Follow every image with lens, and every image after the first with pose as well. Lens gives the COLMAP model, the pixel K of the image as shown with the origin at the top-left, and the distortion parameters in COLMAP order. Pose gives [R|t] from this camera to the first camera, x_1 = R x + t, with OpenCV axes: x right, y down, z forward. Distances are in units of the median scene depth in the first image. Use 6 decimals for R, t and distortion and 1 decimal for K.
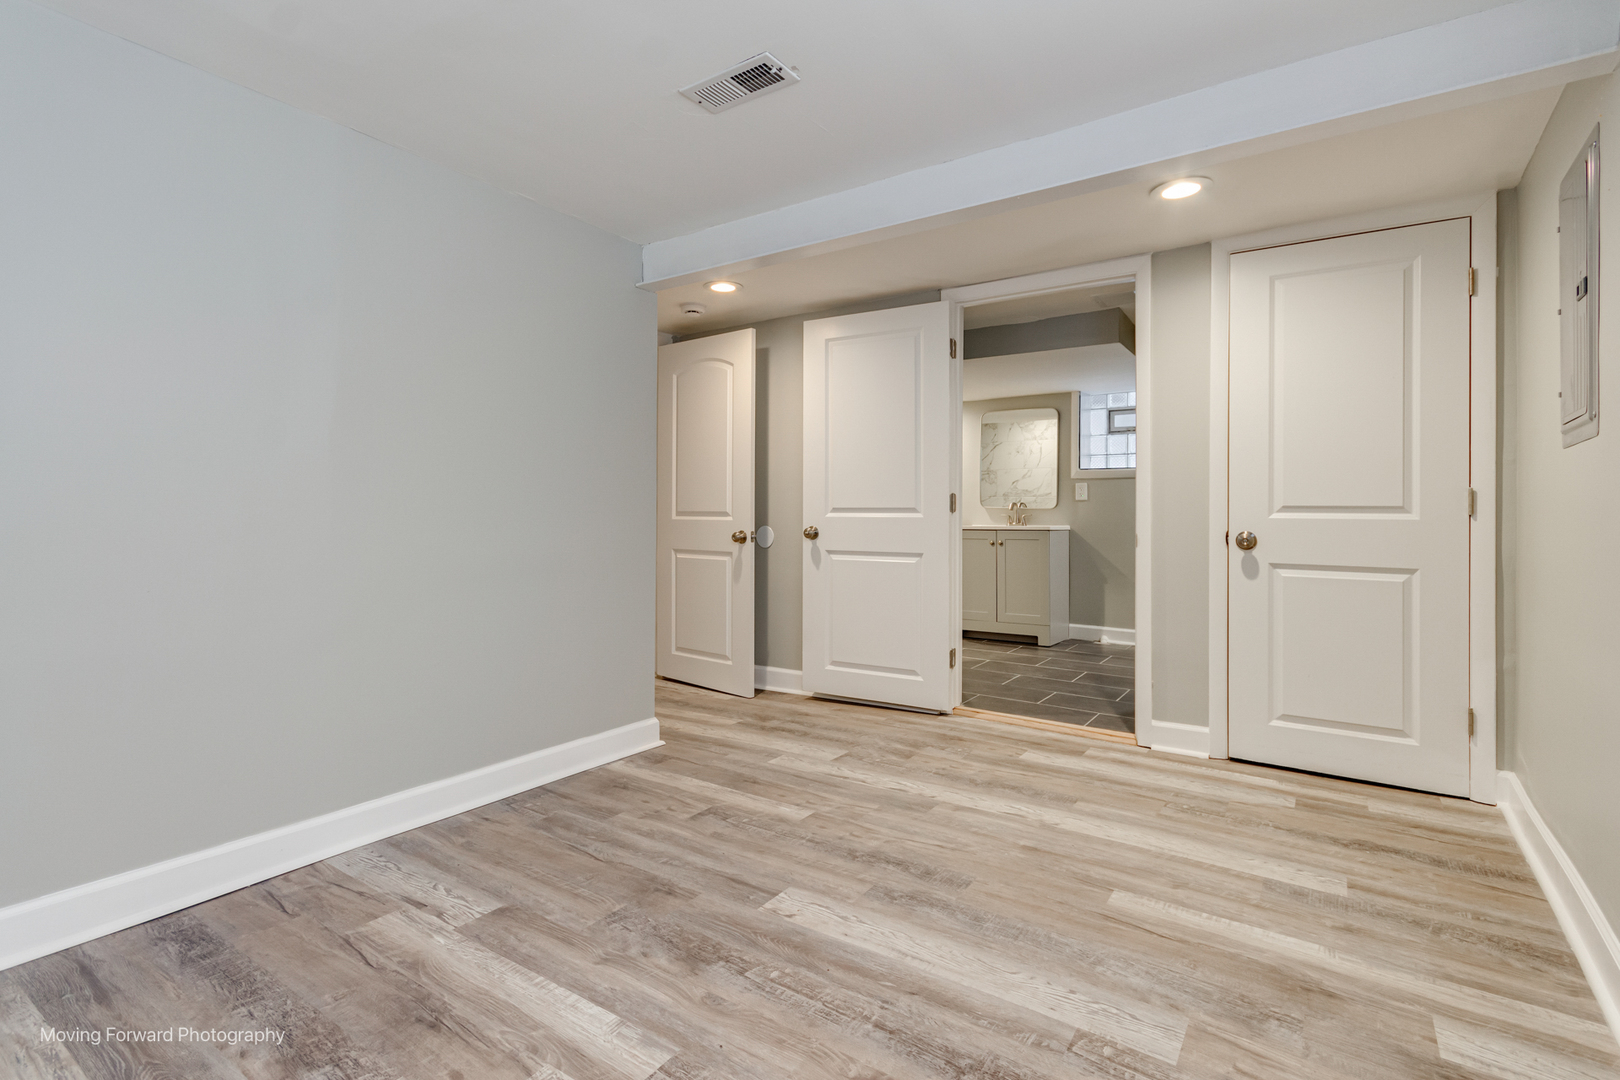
lens RADIAL K [[784.6, 0, 803.3], [0, 784.6, 517.5], [0, 0, 1]] dist [0.000839, 0.000374]
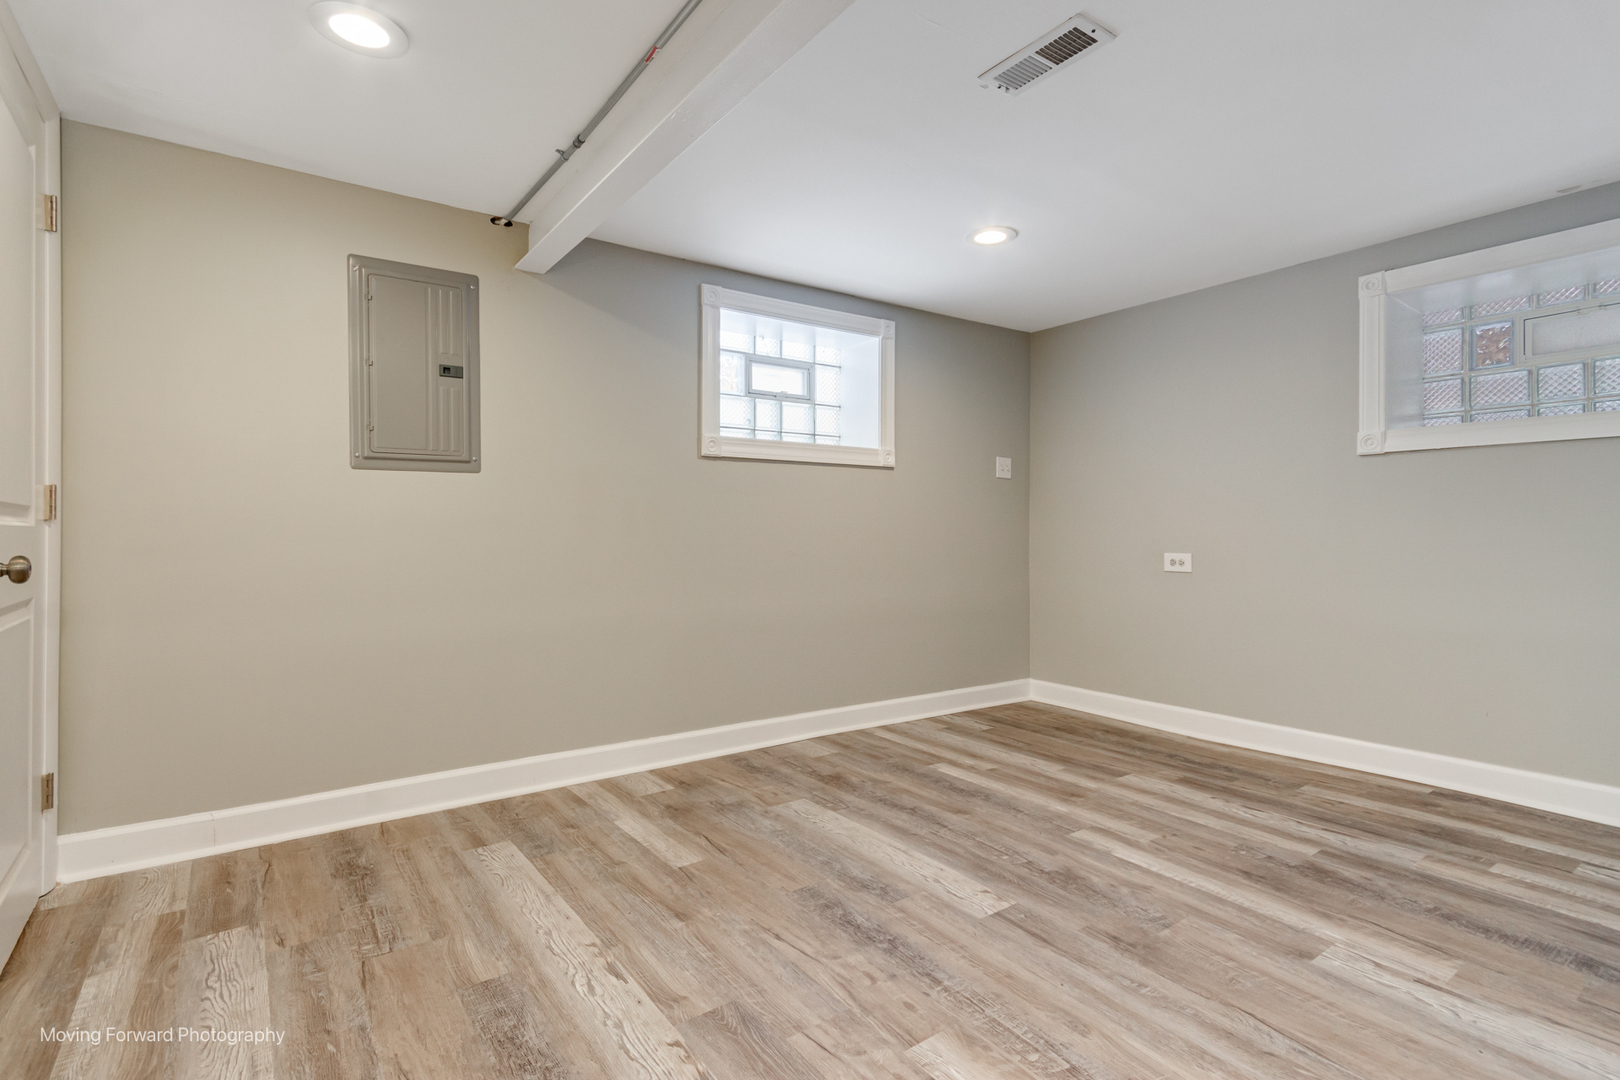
lens RADIAL K [[784.6, 0, 803.3], [0, 784.6, 517.5], [0, 0, 1]] dist [0.000839, 0.000374]
pose [[-0.943451, 0.001499, 0.331507, -0.131457], [-0.001558, 0.999959, -0.008954, -0.002093], [-0.331507, -0.008964, -0.943410, 1.990432]]
